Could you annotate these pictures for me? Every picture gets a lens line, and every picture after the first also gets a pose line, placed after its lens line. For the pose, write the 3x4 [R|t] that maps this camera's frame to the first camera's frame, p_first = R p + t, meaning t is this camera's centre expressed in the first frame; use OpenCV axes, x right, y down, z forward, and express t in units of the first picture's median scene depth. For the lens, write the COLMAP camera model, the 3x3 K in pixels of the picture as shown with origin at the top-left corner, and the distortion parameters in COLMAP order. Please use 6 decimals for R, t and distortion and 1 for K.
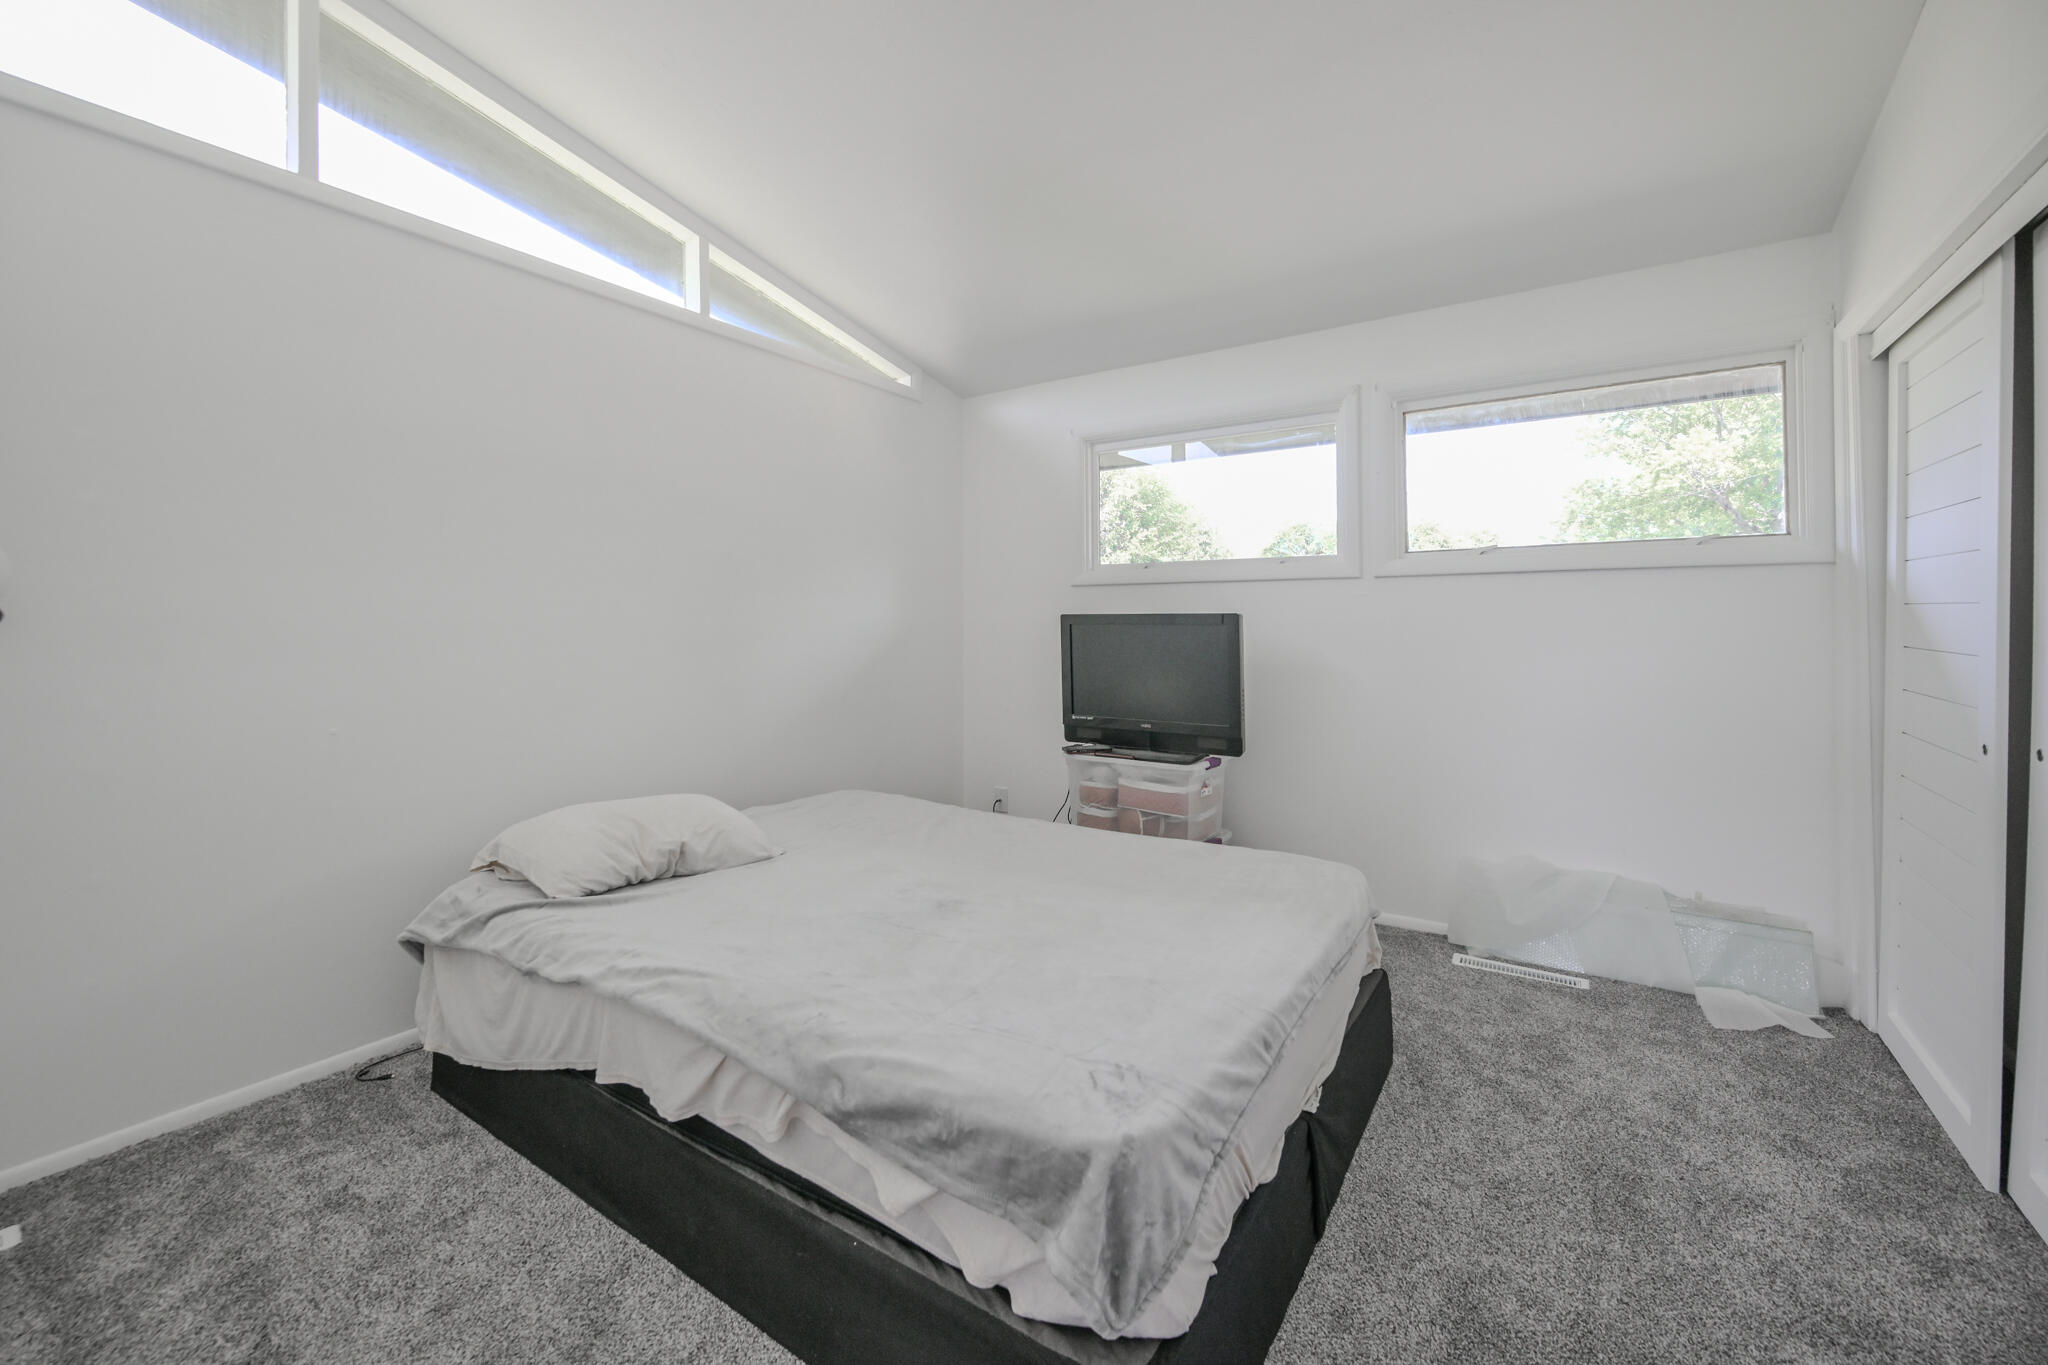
lens RADIAL K [[810.1, 0, 1073.4], [0, 810.1, 621.5], [0, 0, 1]] dist [-0.000526, 0.000533]
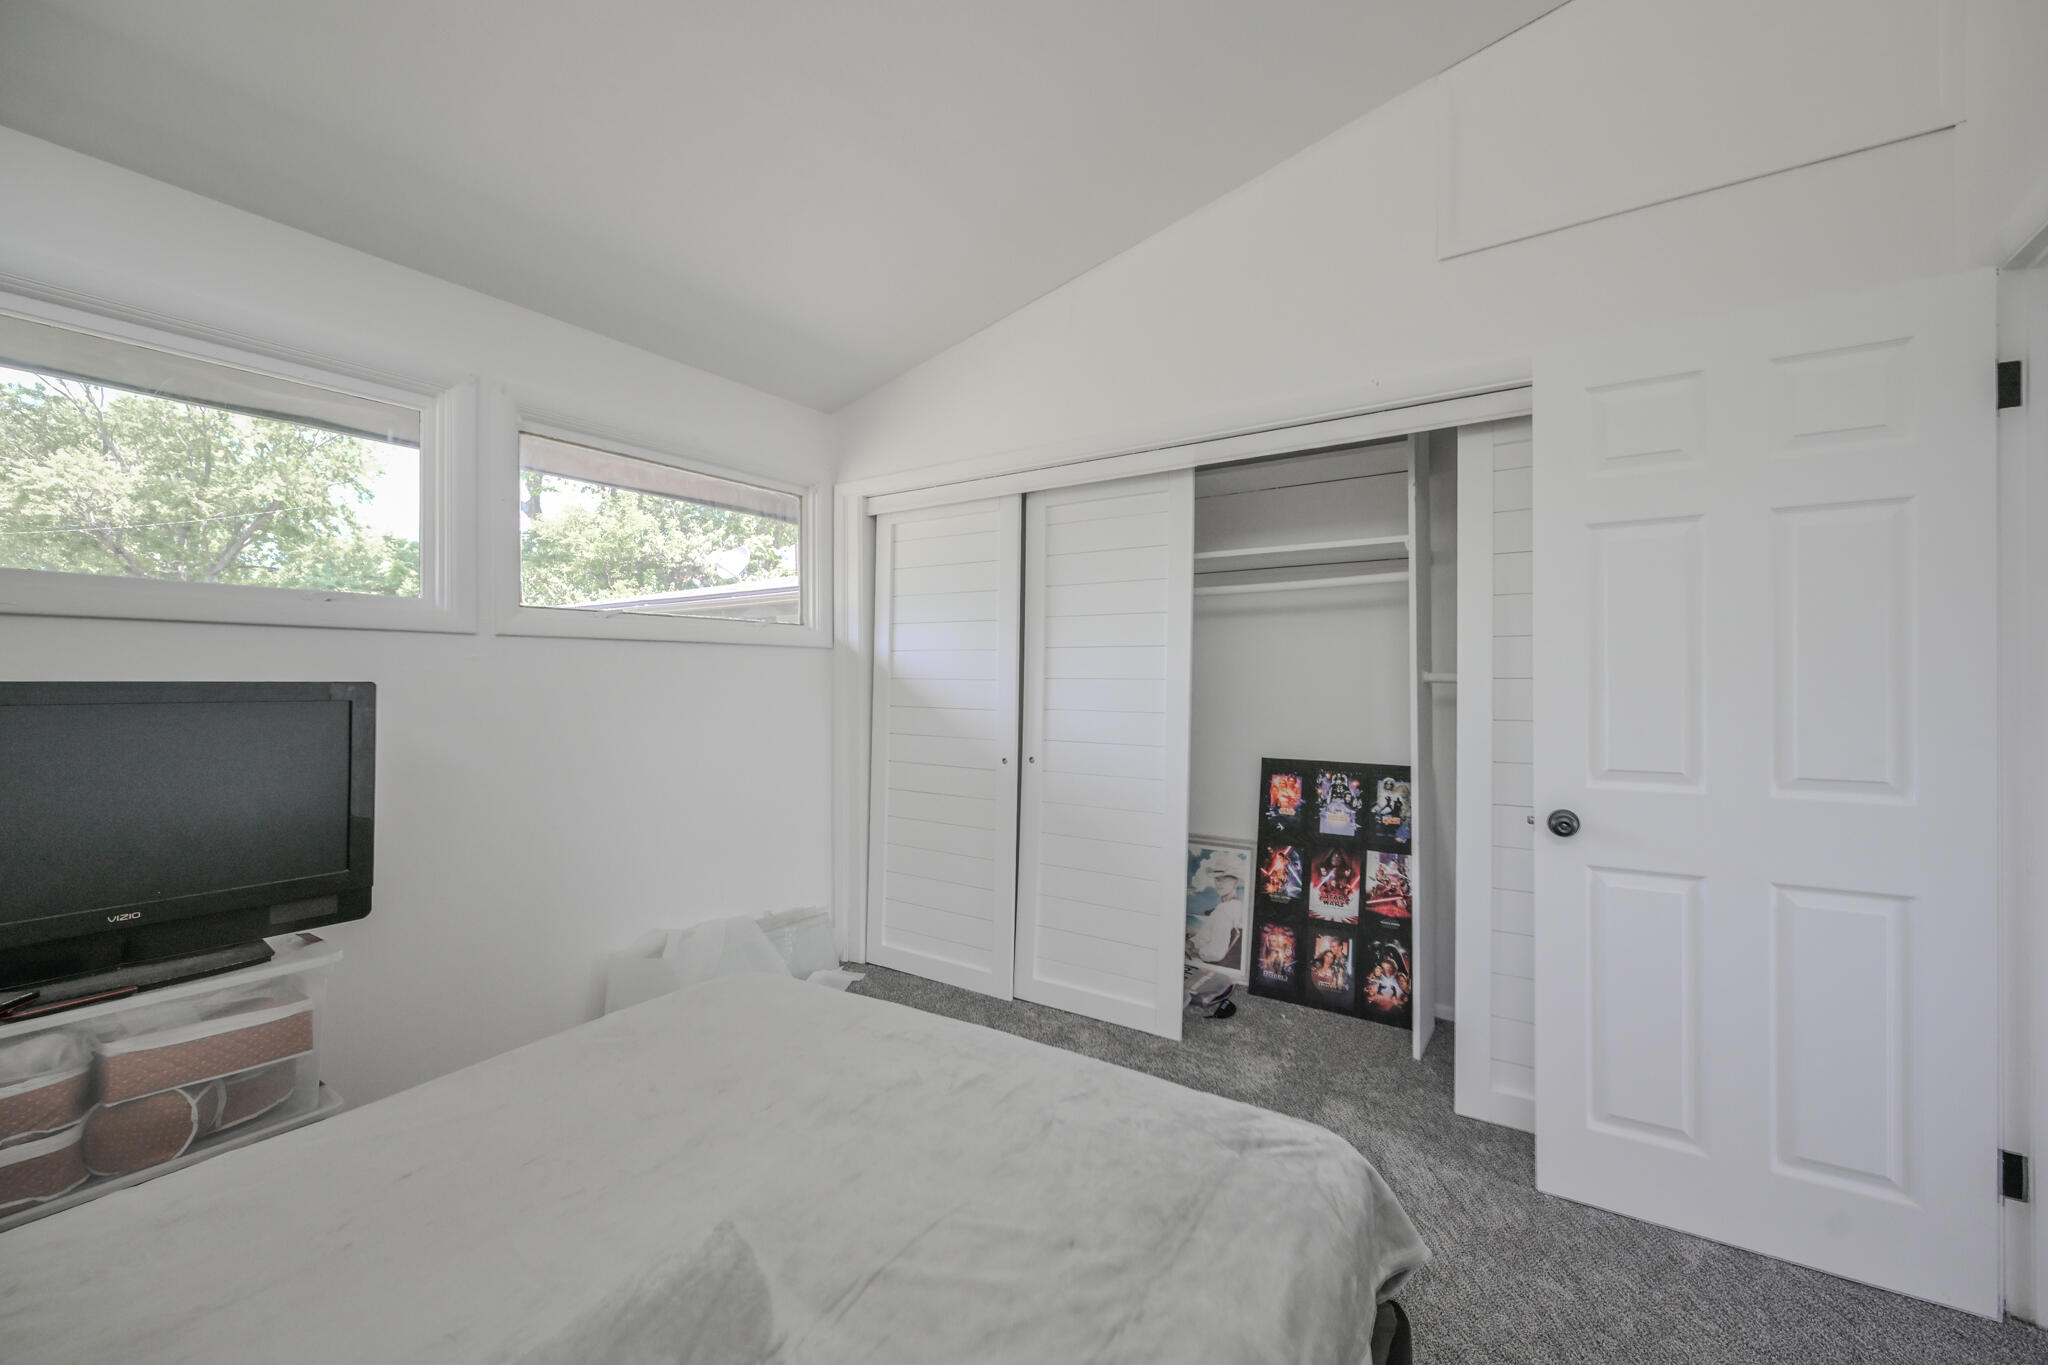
lens RADIAL K [[810.1, 0, 1027.7], [0, 810.1, 681.0], [0, 0, 1]] dist [-0.000526, 0.000533]
pose [[0.049943, 0.003092, 0.998747, -0.373250], [0.000886, 0.999995, -0.003141, -0.008211], [-0.998752, 0.001042, 0.049940, 0.462571]]
